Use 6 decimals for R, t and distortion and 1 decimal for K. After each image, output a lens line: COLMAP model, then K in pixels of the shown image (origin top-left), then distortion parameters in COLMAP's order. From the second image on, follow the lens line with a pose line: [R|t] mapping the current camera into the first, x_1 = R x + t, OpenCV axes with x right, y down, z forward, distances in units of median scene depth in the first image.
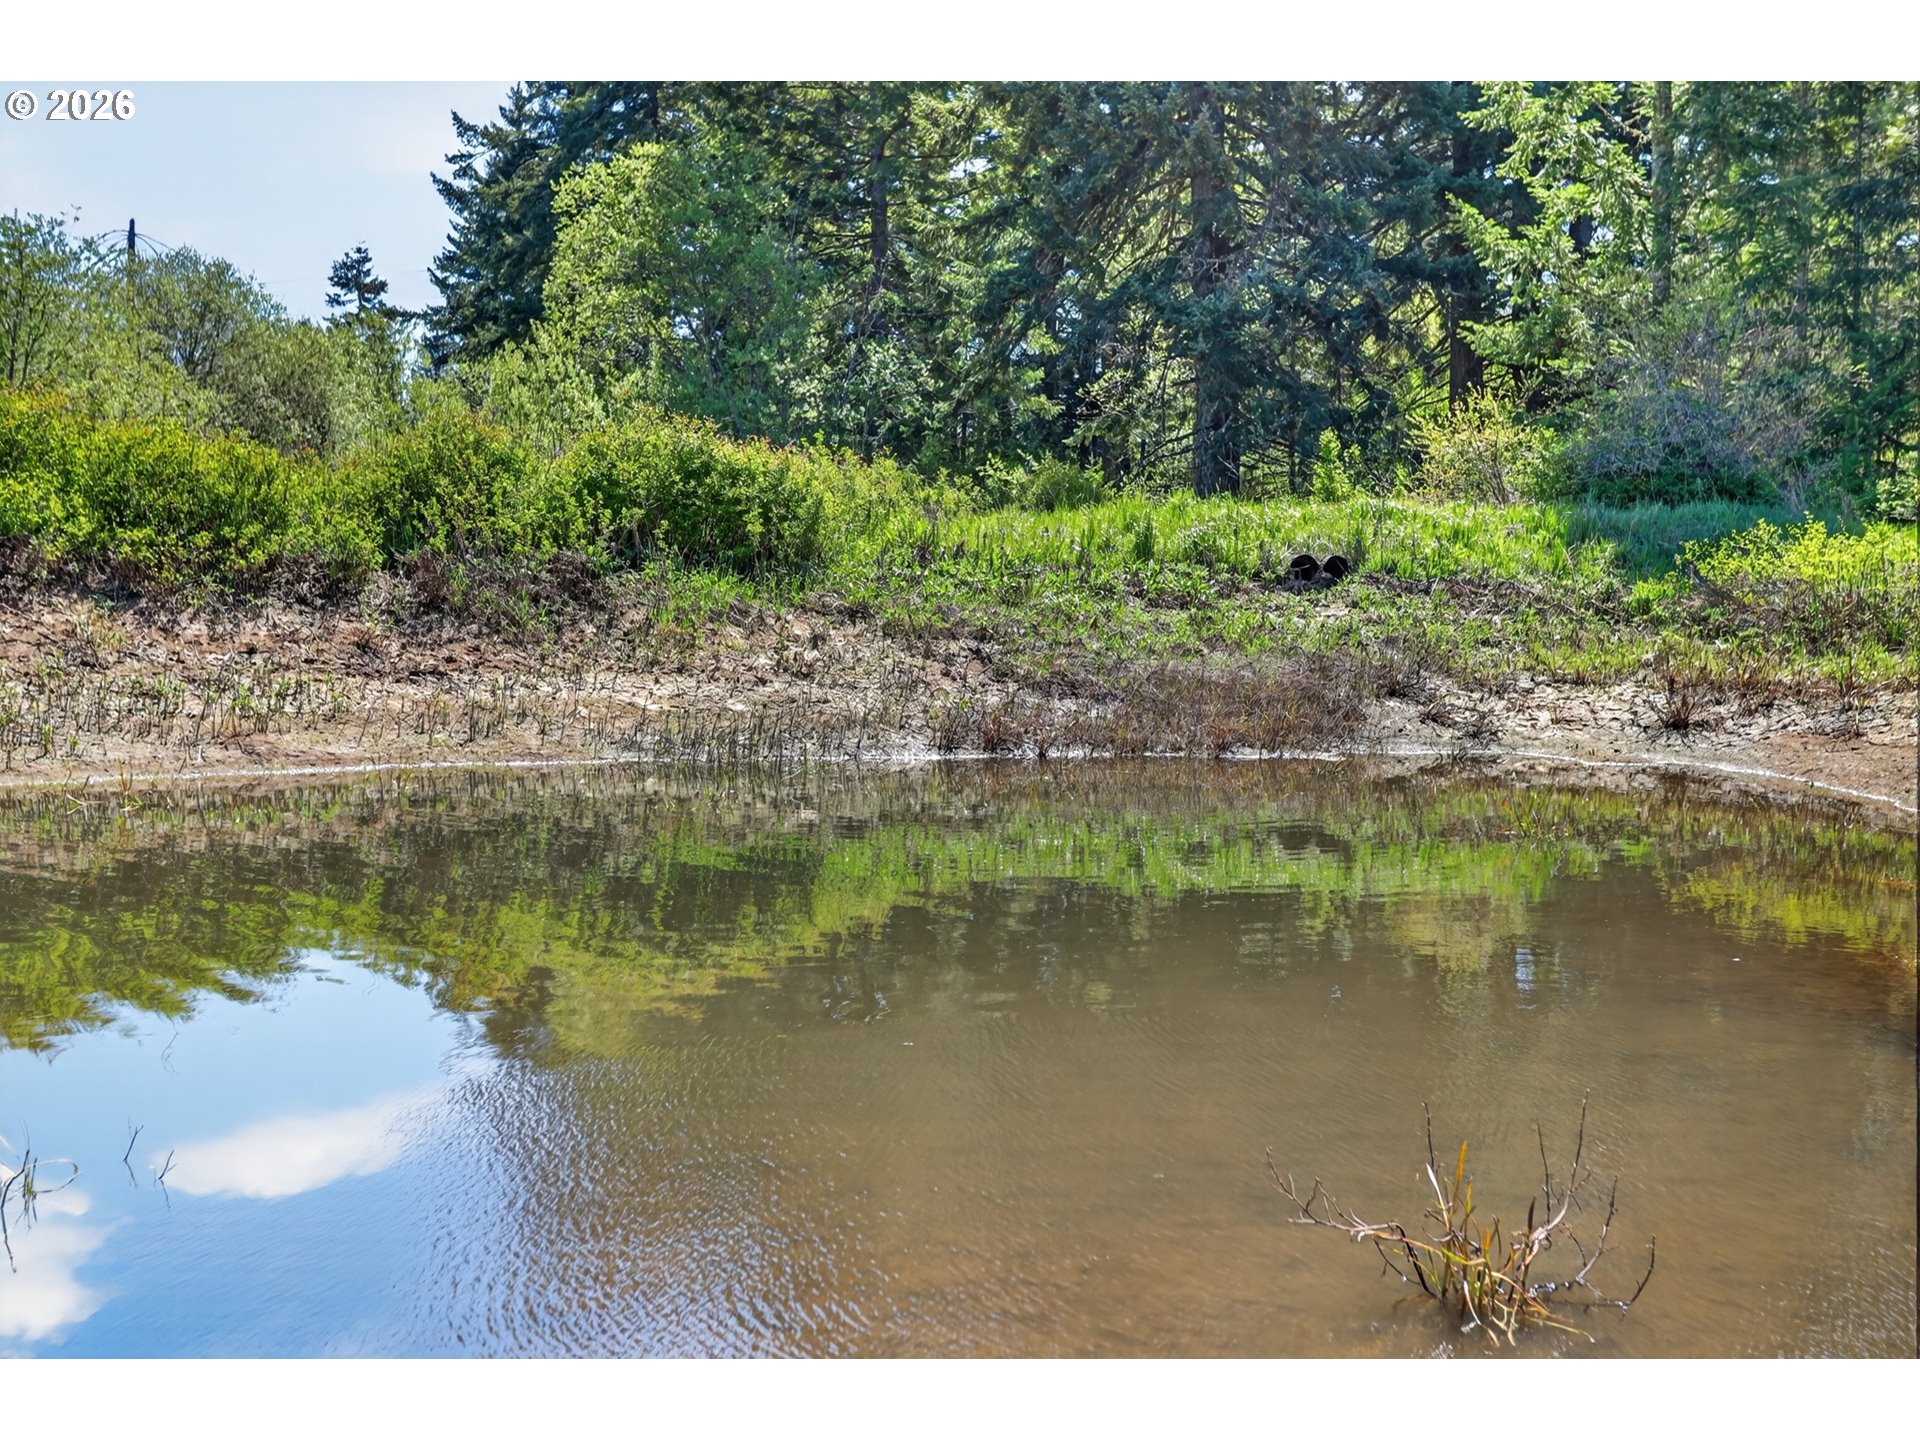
lens RADIAL K [[789.7, 0, 962.7], [0, 789.7, 722.9], [0, 0, 1]] dist [0.001286, -0.000498]
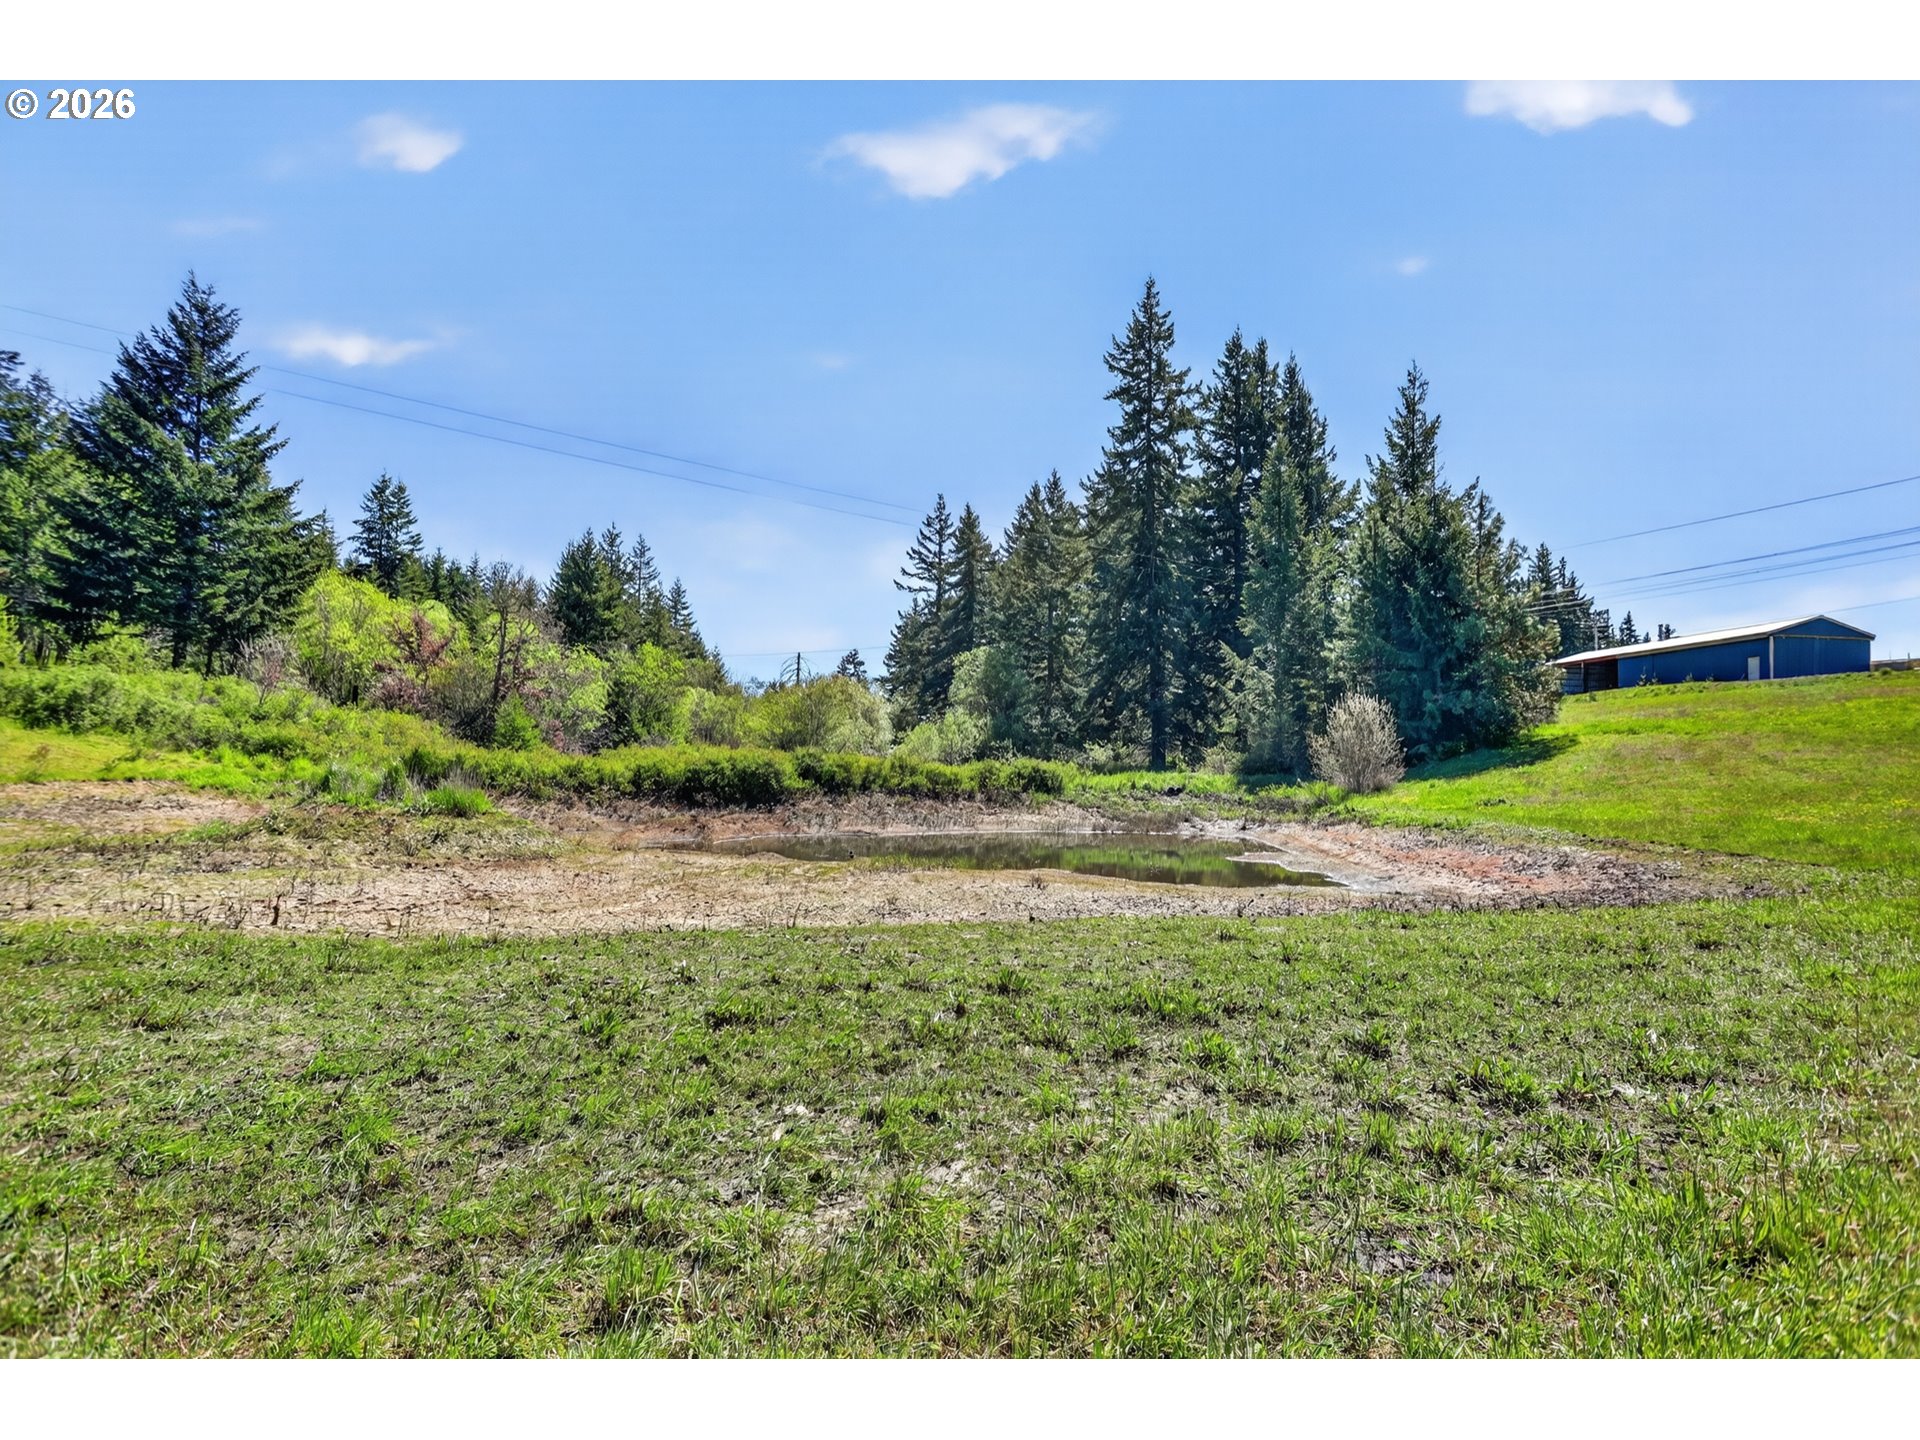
lens RADIAL K [[789.7, 0, 958.6], [0, 789.7, 721.8], [0, 0, 1]] dist [0.001286, -0.000498]
pose [[0.999392, 0.014573, -0.031677, -0.625755], [-0.018529, 0.991548, -0.128413, 0.005630], [0.029538, 0.128922, 0.991215, -3.527314]]
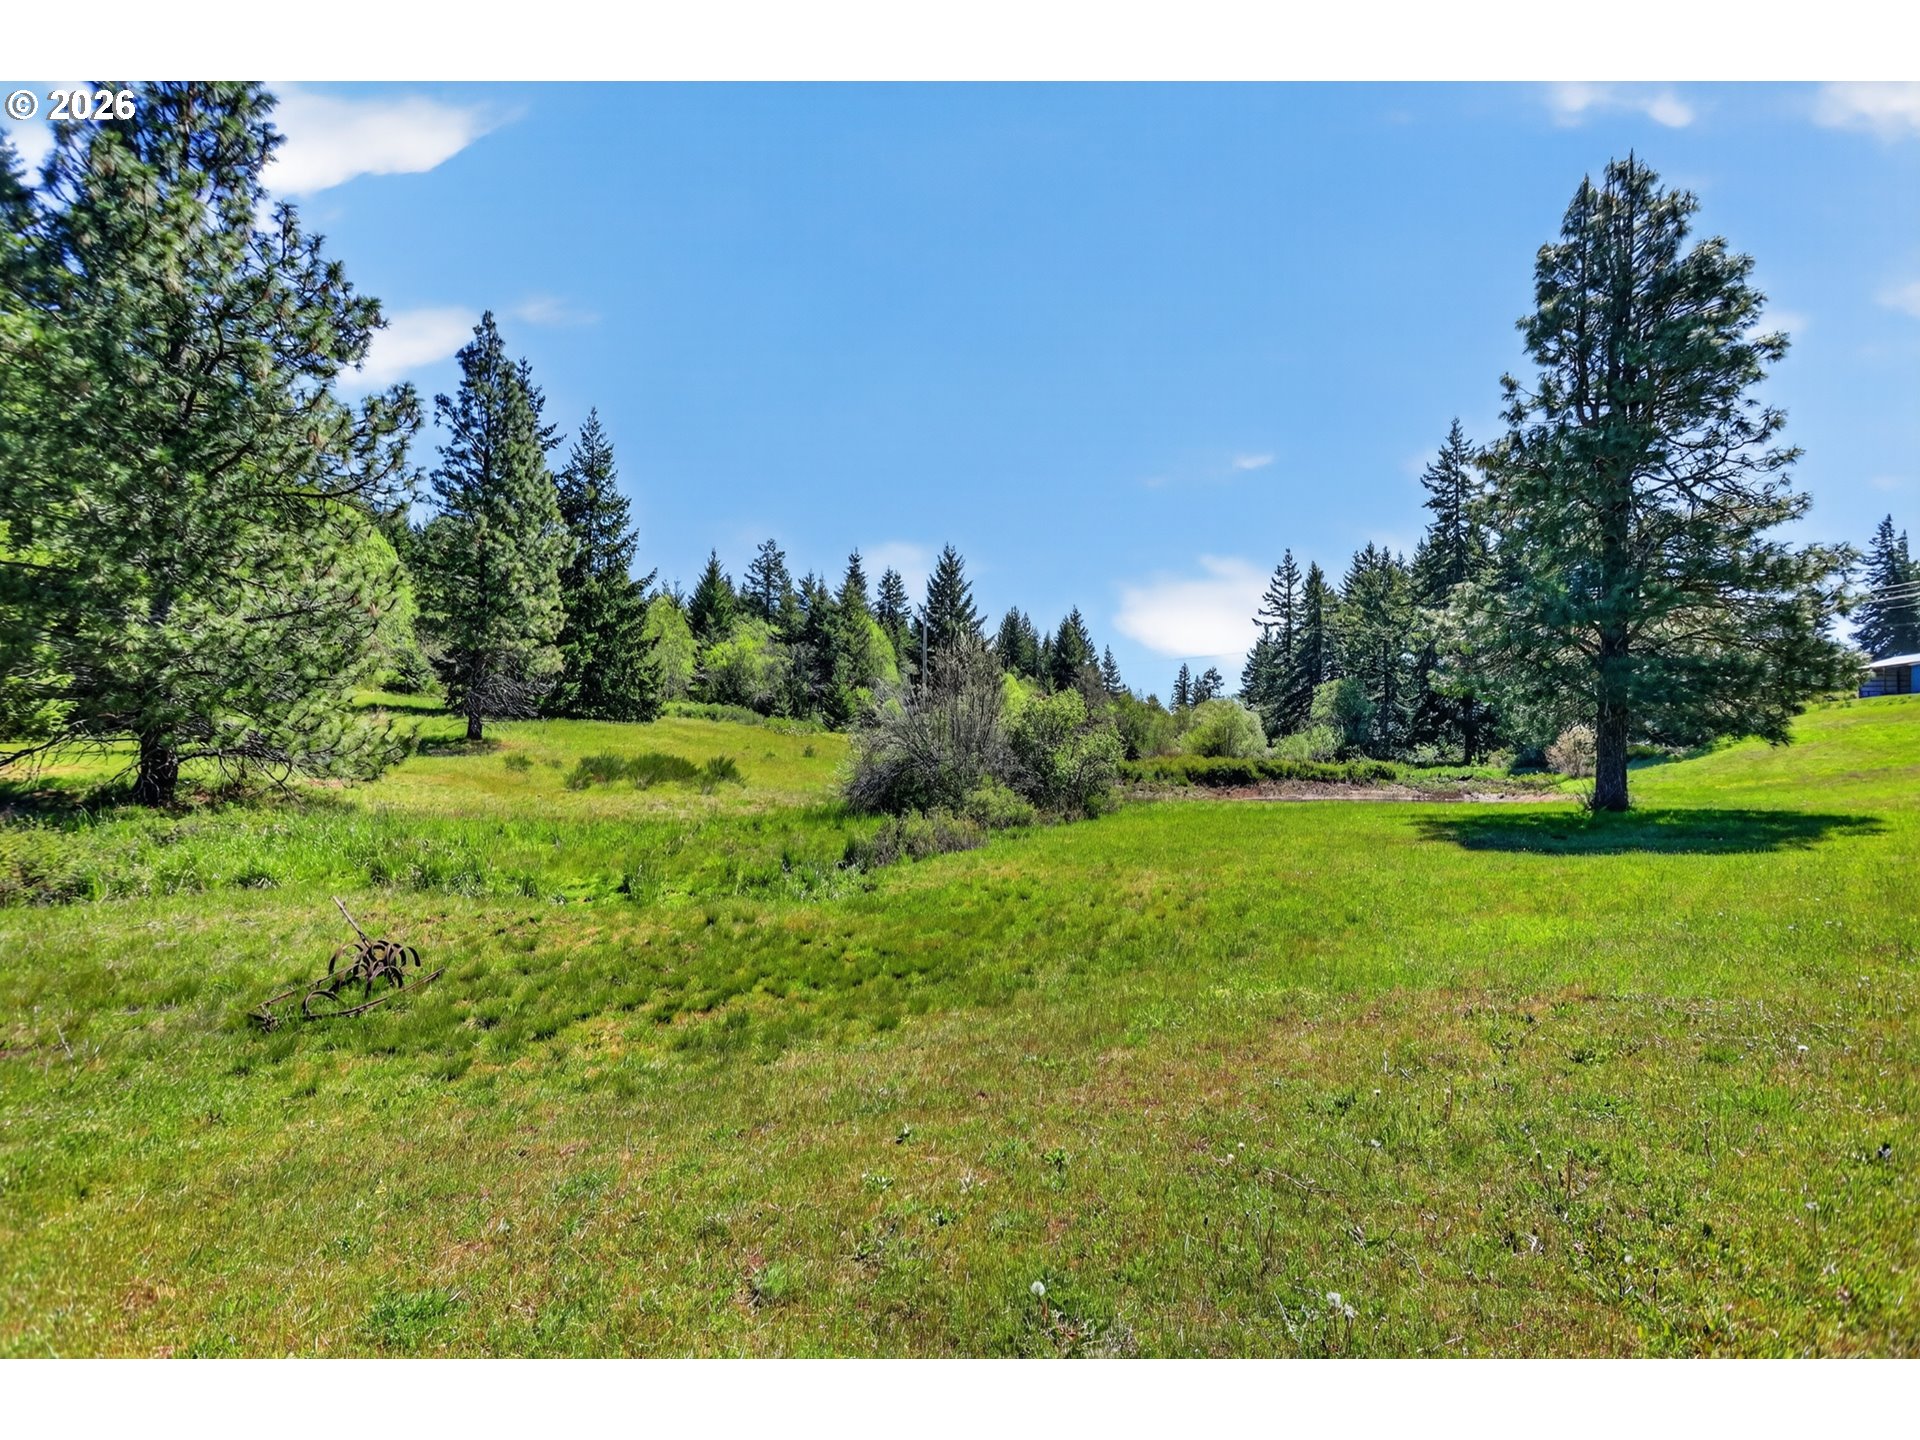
lens RADIAL K [[910.5, 0, 959.3], [0, 910.5, 710.6], [0, 0, 1]] dist [-0.001716, 0.001553]
pose [[0.937096, -0.014450, -0.348771, -1.108388], [-0.027329, 0.993039, -0.114572, 0.315595], [0.347999, 0.116896, 0.930178, -9.412813]]
